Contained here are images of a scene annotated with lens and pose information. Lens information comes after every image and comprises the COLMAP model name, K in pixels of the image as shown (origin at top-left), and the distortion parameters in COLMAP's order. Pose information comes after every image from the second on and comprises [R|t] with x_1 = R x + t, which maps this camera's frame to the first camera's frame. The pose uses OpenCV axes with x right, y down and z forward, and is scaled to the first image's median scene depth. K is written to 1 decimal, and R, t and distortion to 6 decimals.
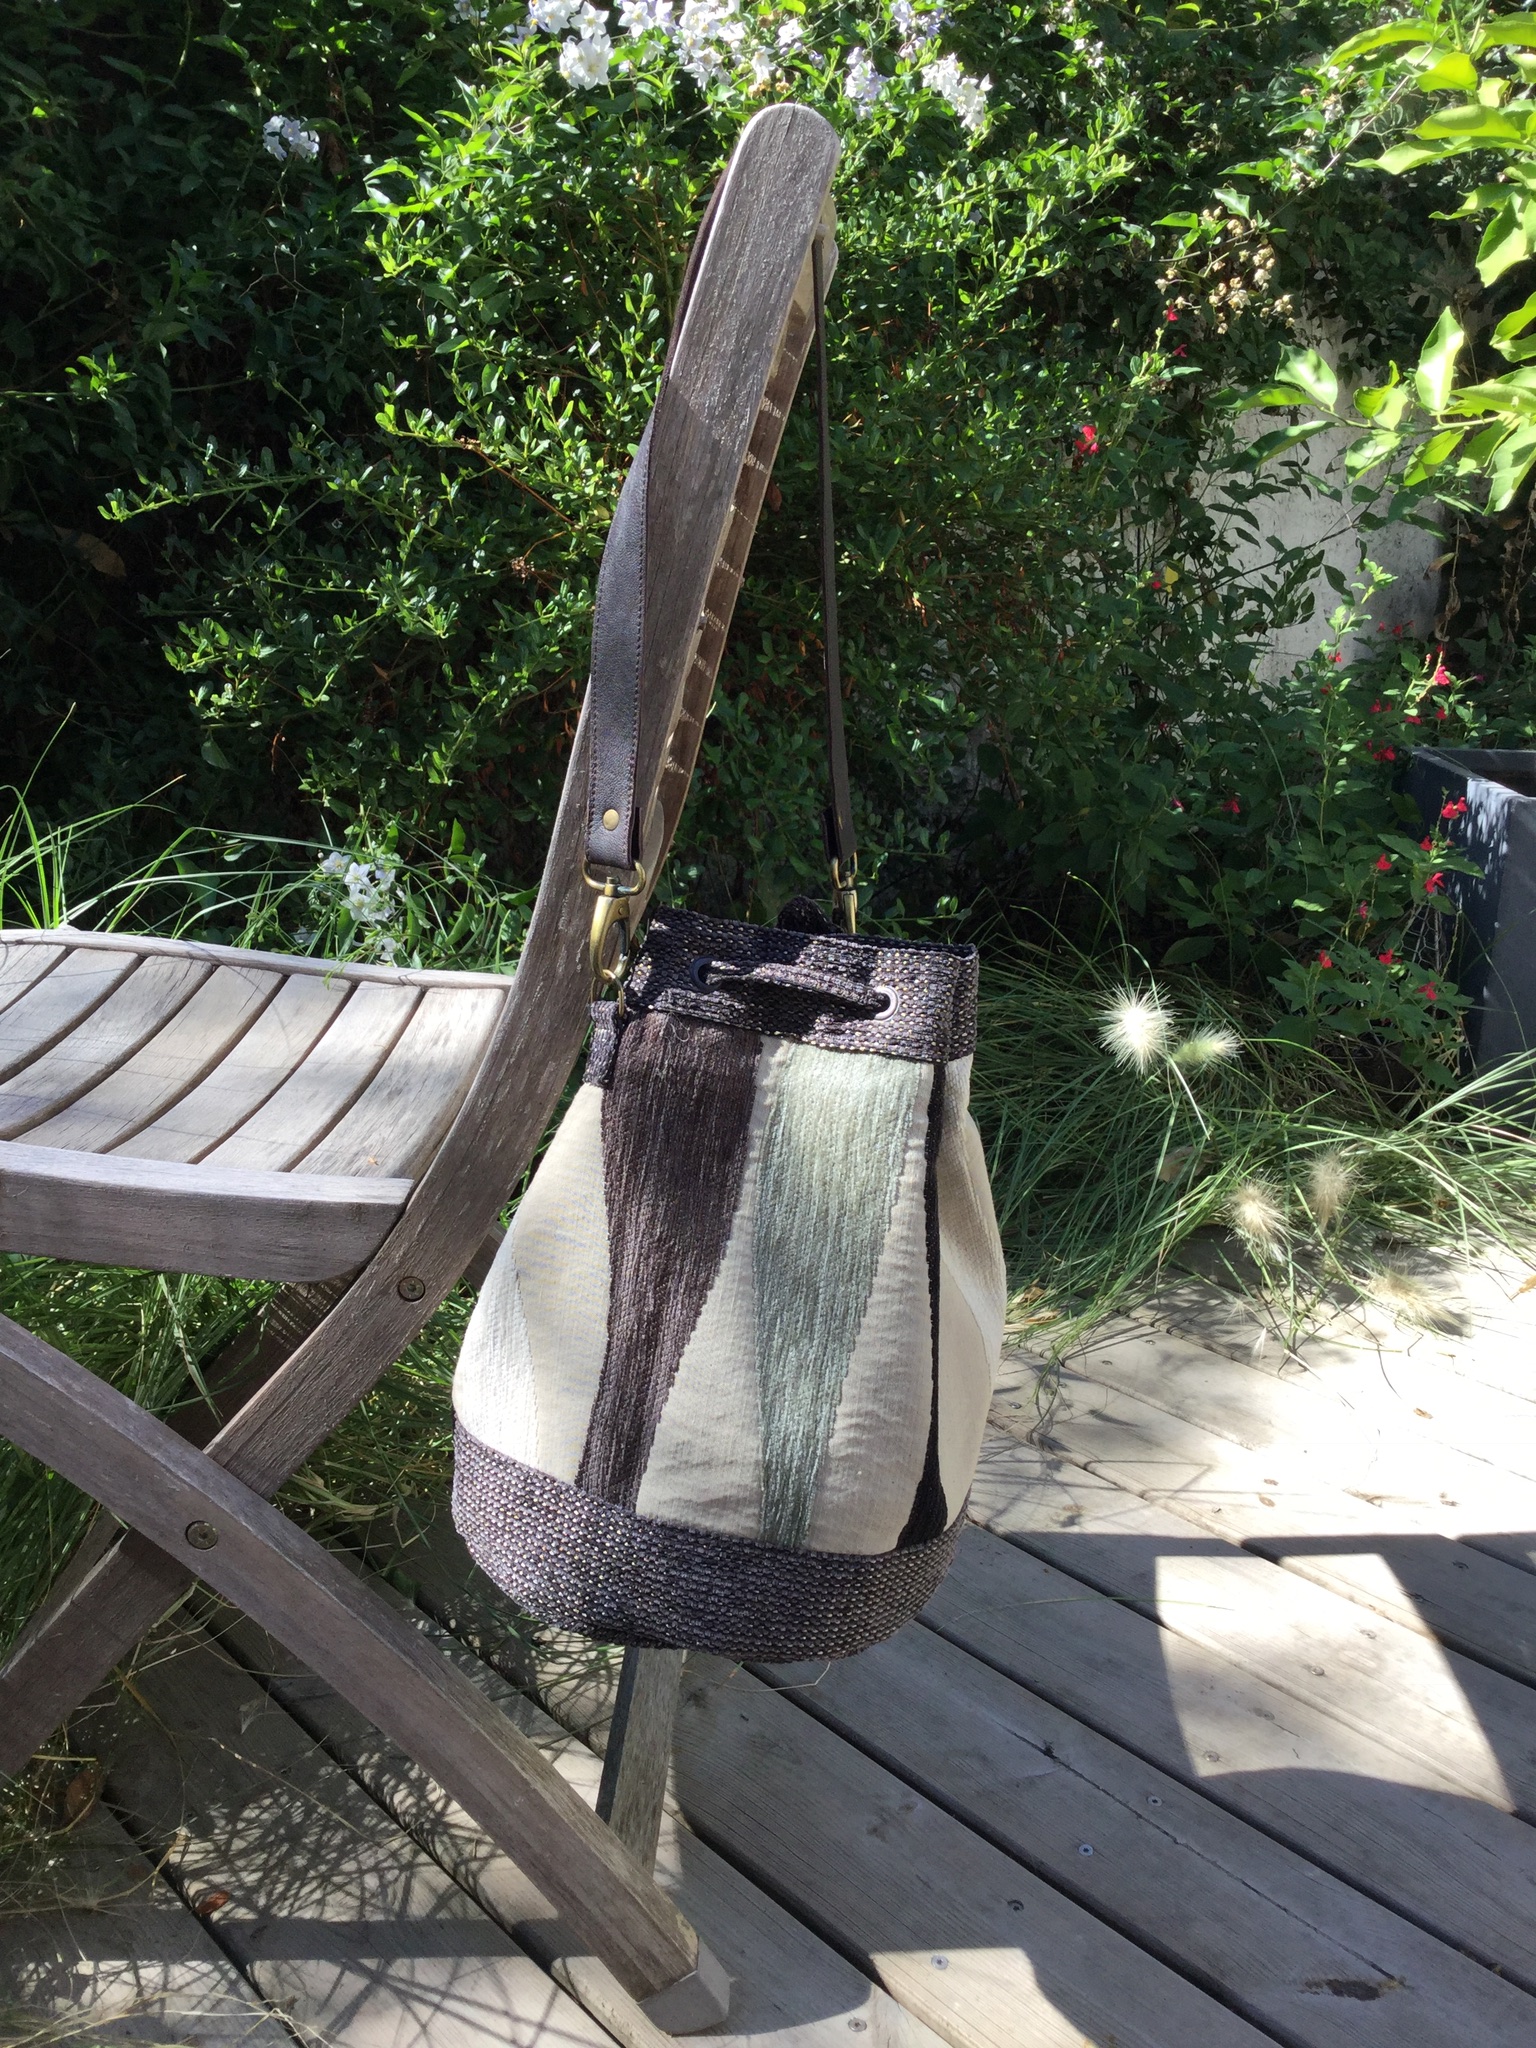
lens RADIAL K [[1845.4, 0, 768.0], [0, 1845.4, 1024.0], [0, 0, 1]] dist [0.016153, 0.002328]
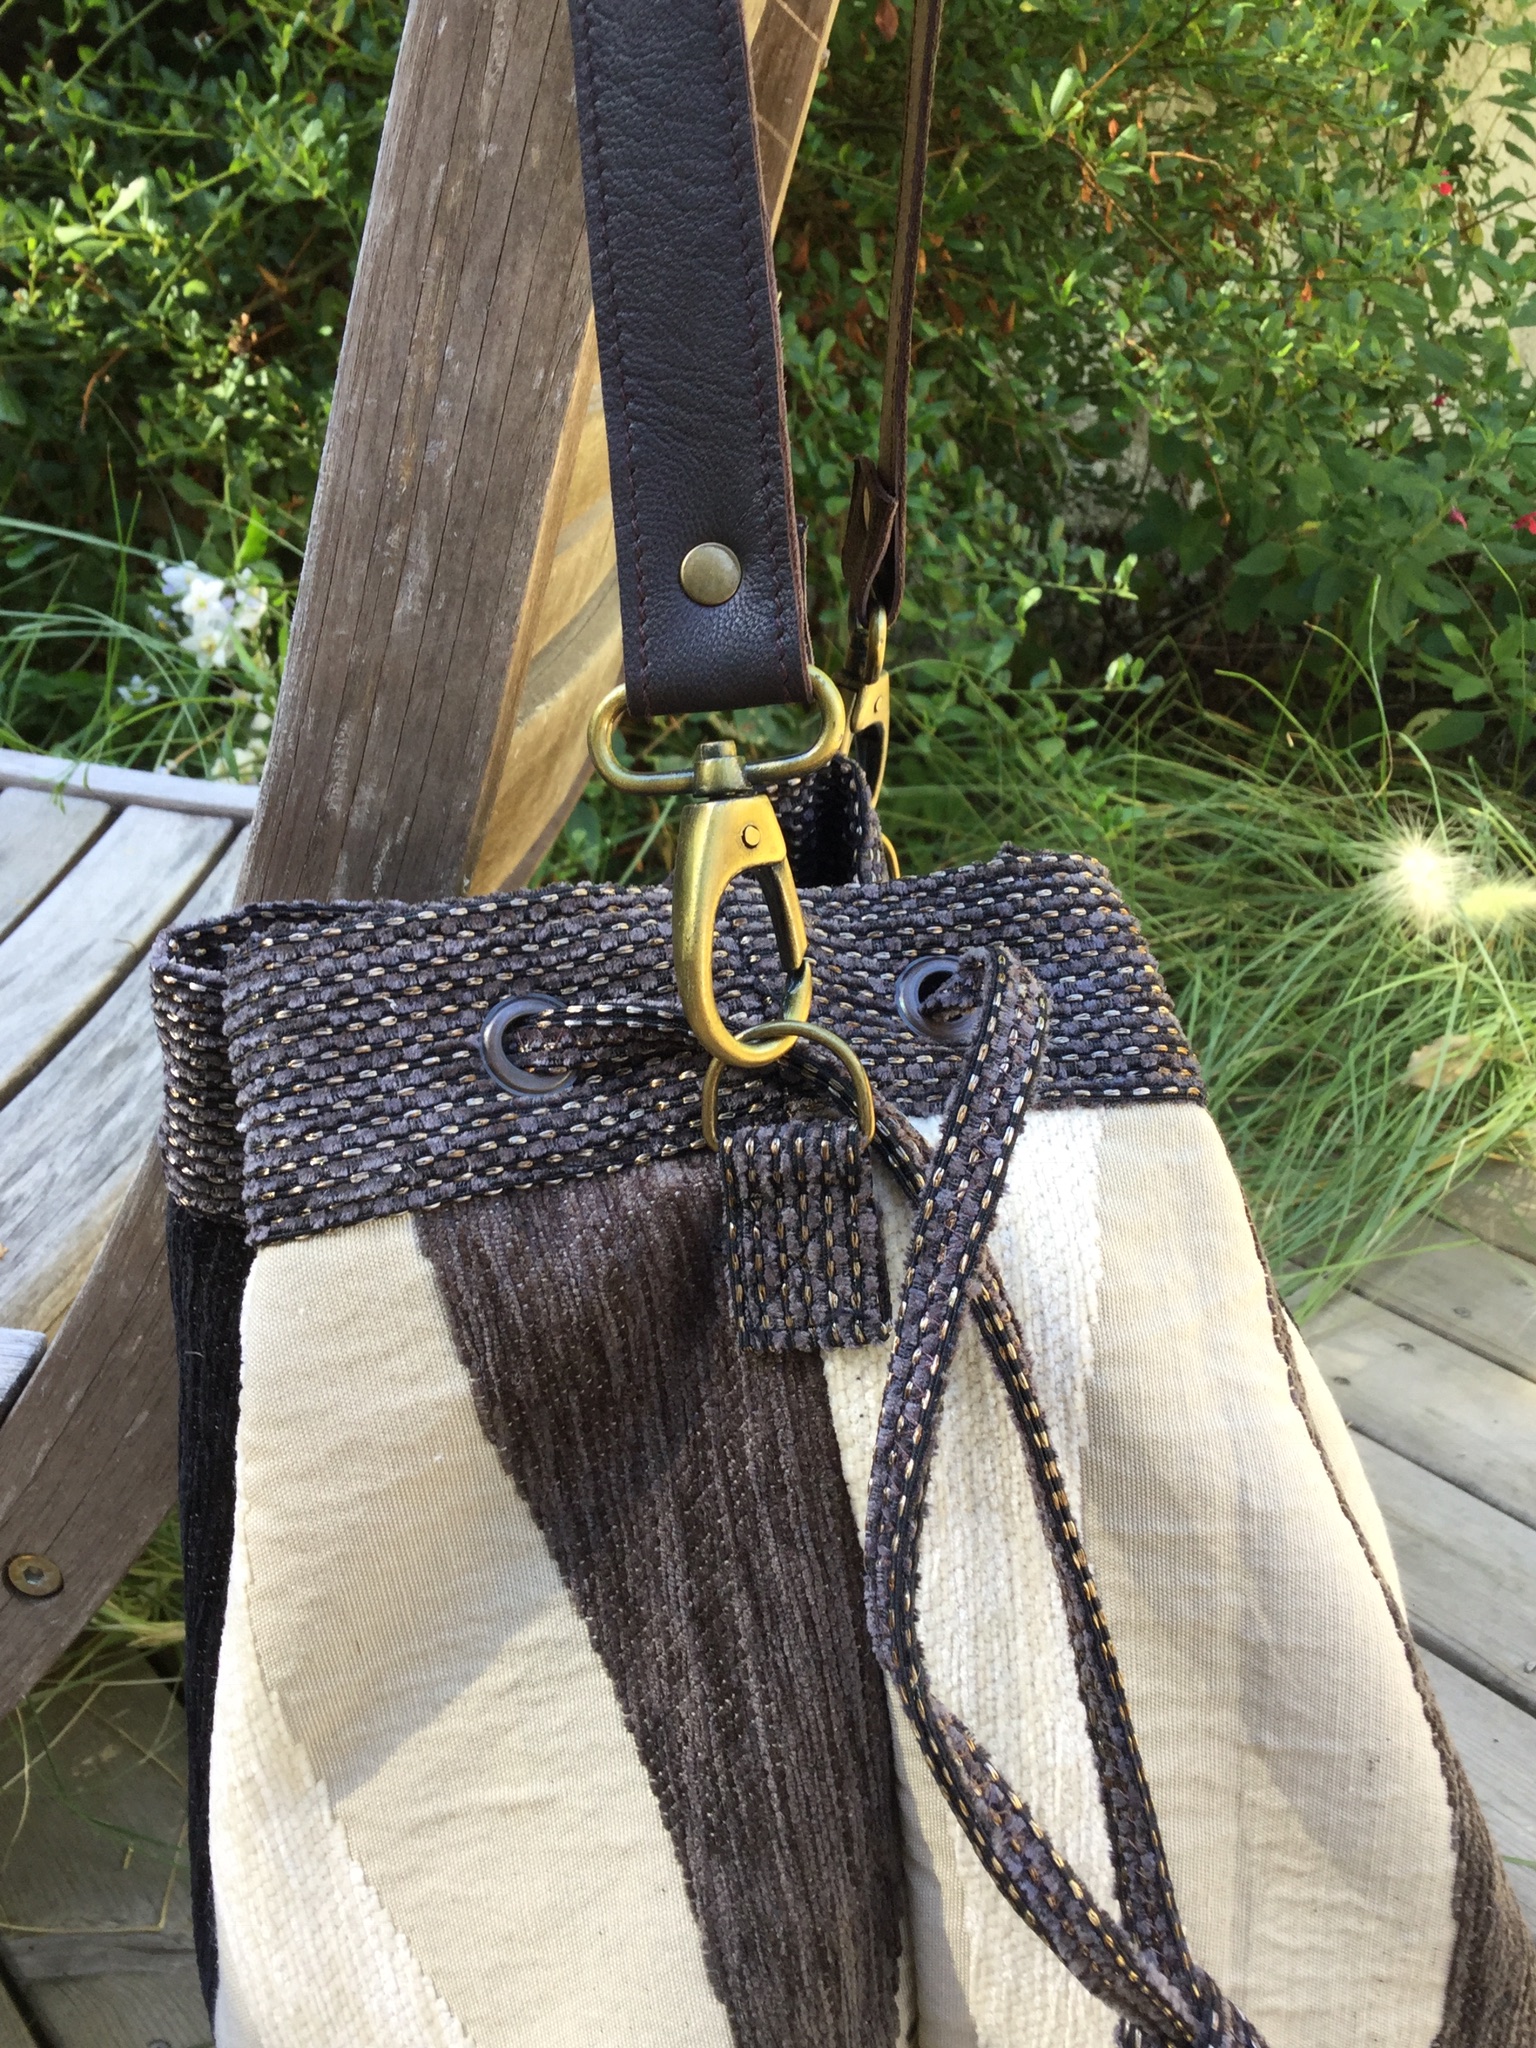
lens RADIAL K [[2388.7, 0, 768.0], [0, 2388.7, 1024.0], [0, 0, 1]] dist [0.054107, -0.026290]
pose [[0.998782, 0.038994, -0.030226, 0.000487], [-0.035865, 0.994547, 0.097925, -0.018357], [0.033880, -0.096722, 0.994735, 0.137412]]
